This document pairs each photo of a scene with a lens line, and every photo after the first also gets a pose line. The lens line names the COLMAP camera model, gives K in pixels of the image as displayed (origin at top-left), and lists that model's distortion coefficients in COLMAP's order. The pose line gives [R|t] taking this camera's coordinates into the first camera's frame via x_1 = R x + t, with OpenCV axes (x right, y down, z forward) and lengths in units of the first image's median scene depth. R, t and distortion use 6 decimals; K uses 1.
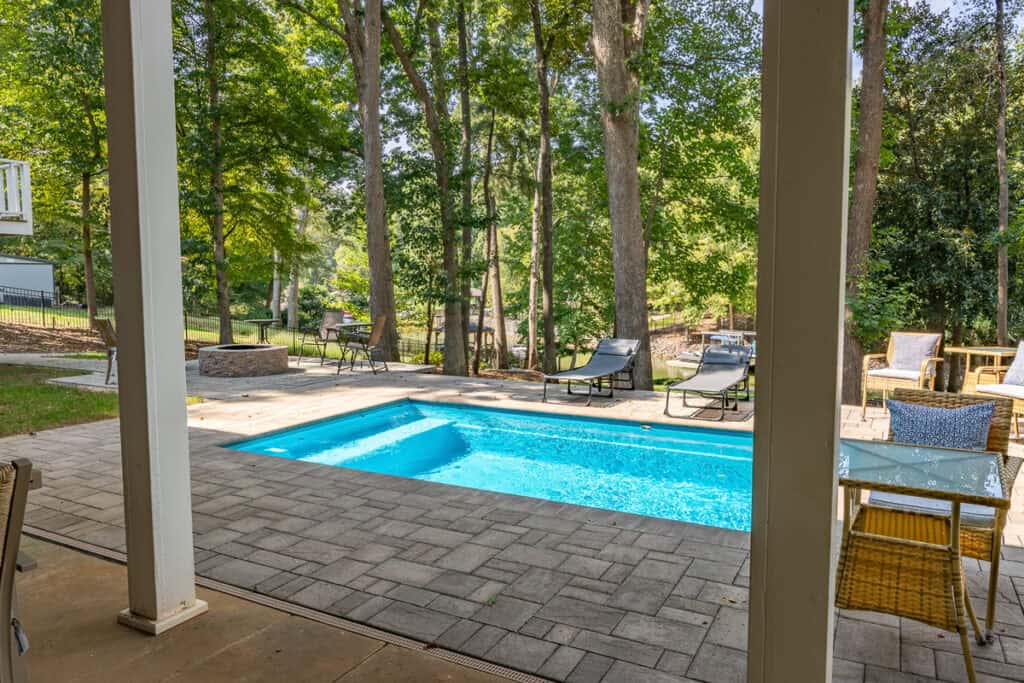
lens RADIAL K [[701.5, 0, 512.0], [0, 701.5, 341.5], [0, 0, 1]] dist [-0.005851, -0.004834]
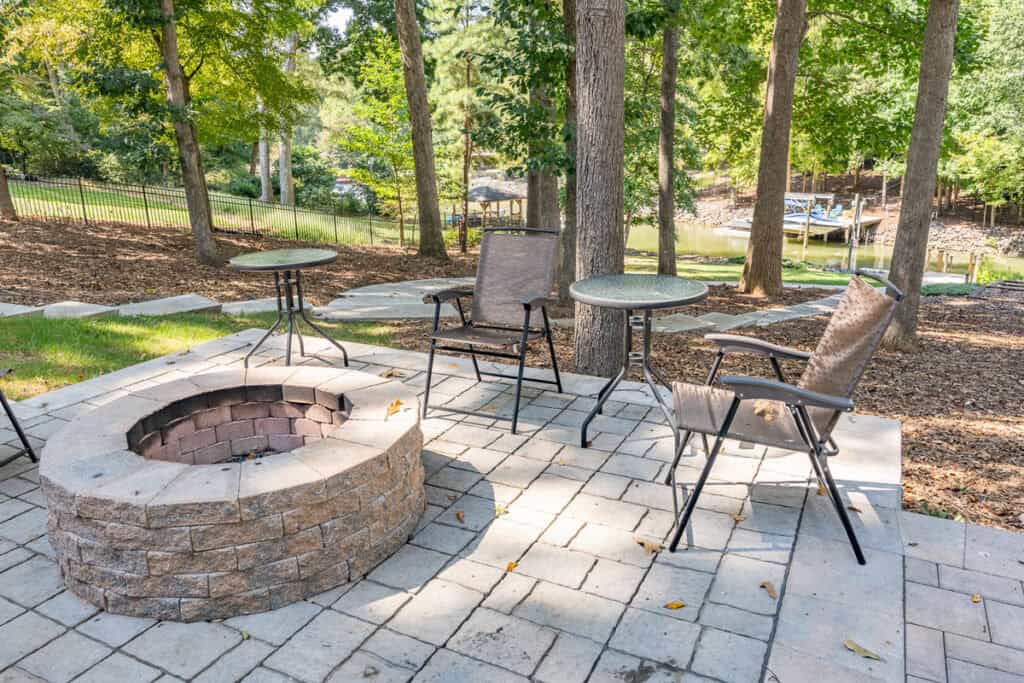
lens RADIAL K [[701.5, 0, 512.0], [0, 701.5, 341.5], [0, 0, 1]] dist [-0.005851, -0.004834]
pose [[0.999773, -0.018635, 0.010366, -0.055278], [0.016247, 0.980523, 0.195731, -0.012498], [-0.013812, -0.195518, 0.980603, 0.145774]]
